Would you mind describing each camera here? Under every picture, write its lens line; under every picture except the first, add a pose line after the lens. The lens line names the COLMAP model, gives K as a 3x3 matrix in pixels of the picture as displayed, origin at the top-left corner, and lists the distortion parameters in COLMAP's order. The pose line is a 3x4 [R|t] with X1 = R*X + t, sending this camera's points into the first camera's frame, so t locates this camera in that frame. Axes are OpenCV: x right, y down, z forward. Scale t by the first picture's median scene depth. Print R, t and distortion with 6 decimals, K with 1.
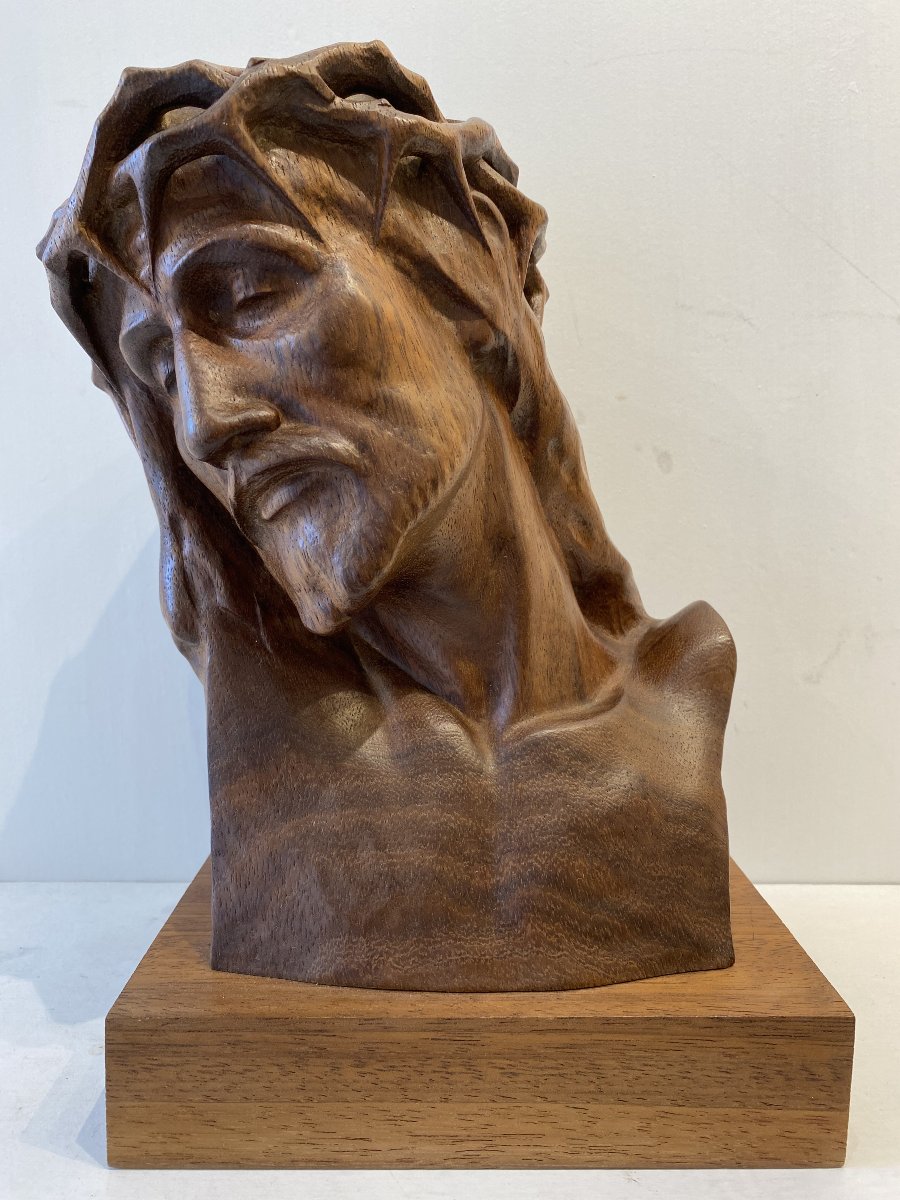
lens RADIAL K [[920.3, 0, 450.0], [0, 920.3, 600.0], [0, 0, 1]] dist [0.001211, 0.013041]
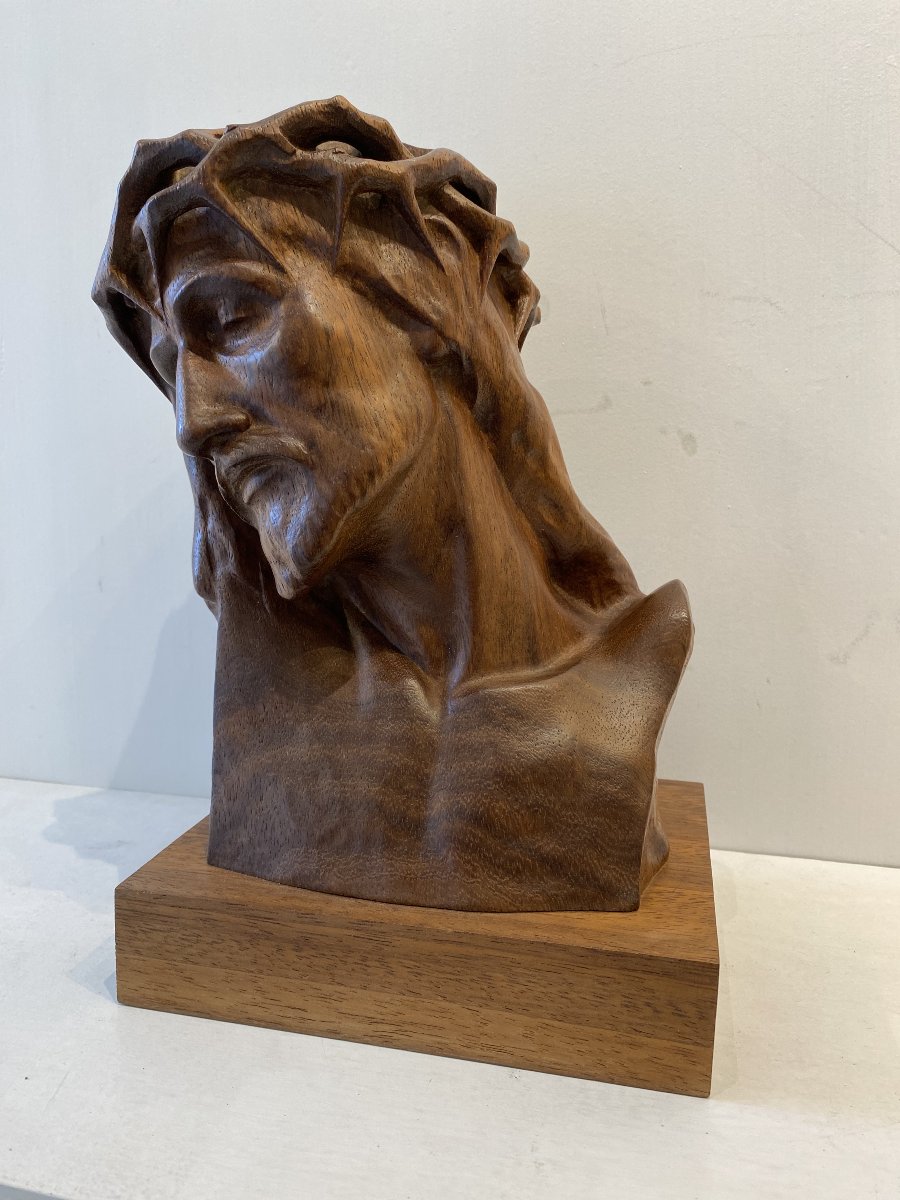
lens RADIAL K [[909.3, 0, 448.4], [0, 909.3, 593.7], [0, 0, 1]] dist [0.018371, -0.006319]
pose [[0.970614, 0.035401, -0.238022, 0.352610], [-0.027140, 0.998913, 0.037894, -0.020562], [0.239105, -0.030320, 0.970520, -0.114077]]
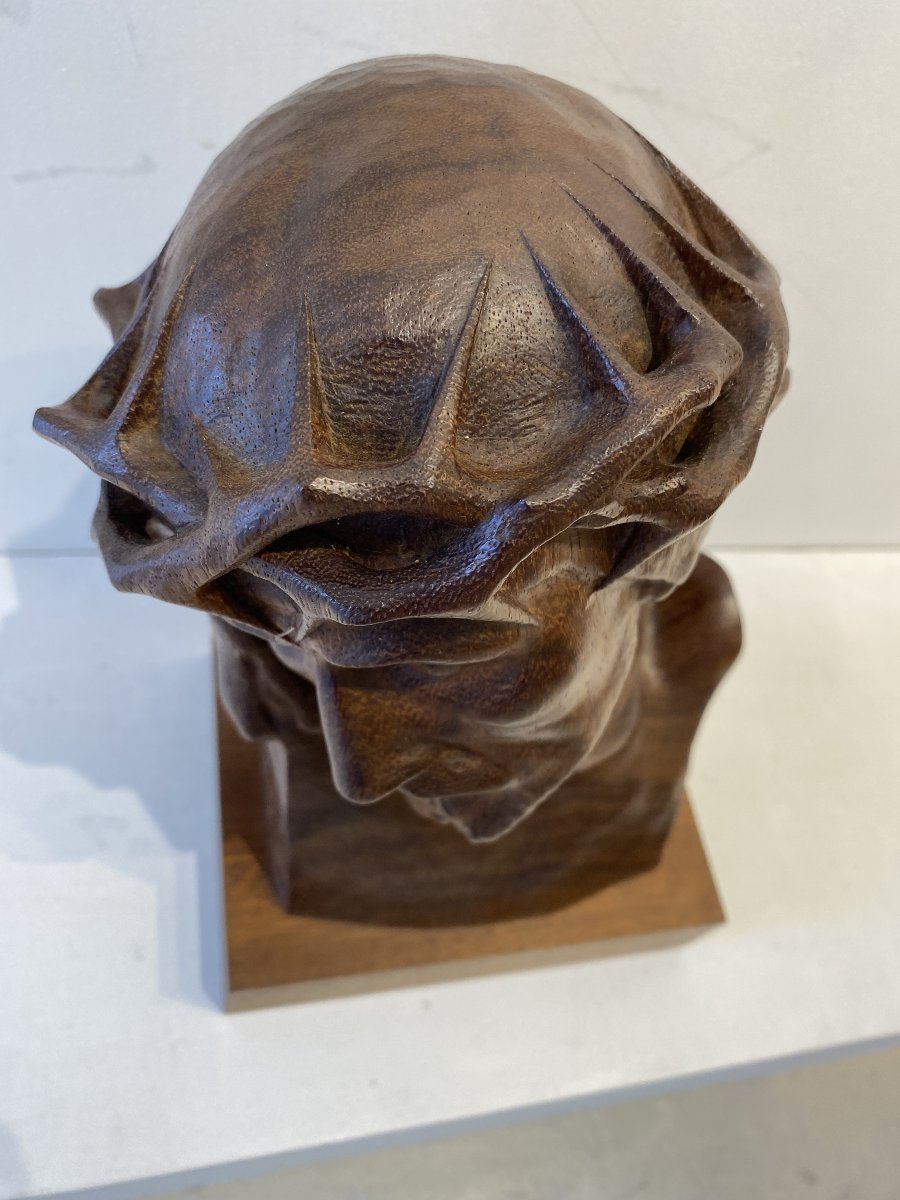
lens RADIAL K [[909.3, 0, 448.4], [0, 909.3, 593.7], [0, 0, 1]] dist [0.018371, -0.006319]
pose [[0.963989, -0.018088, 0.265325, -0.342087], [-0.195380, 0.628678, 0.752722, -0.915619], [-0.180420, -0.777455, 0.602505, 0.527753]]
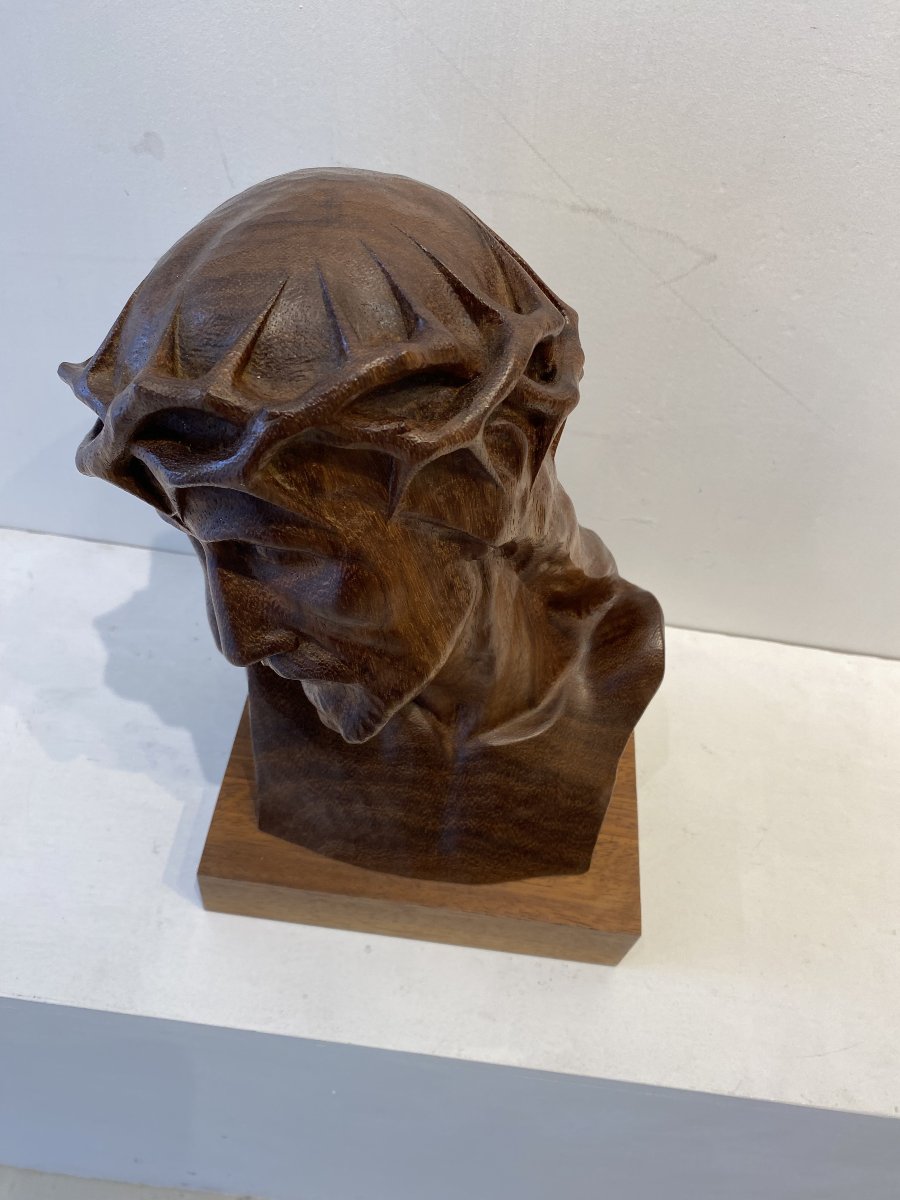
lens RADIAL K [[889.5, 0, 437.3], [0, 889.5, 598.1], [0, 0, 1]] dist [0.043253, 0.000313]
pose [[0.989544, 0.144228, 0.001344, -0.015082], [-0.104444, 0.710103, 0.696309, -1.020850], [0.099473, -0.689168, 0.717741, 0.212049]]
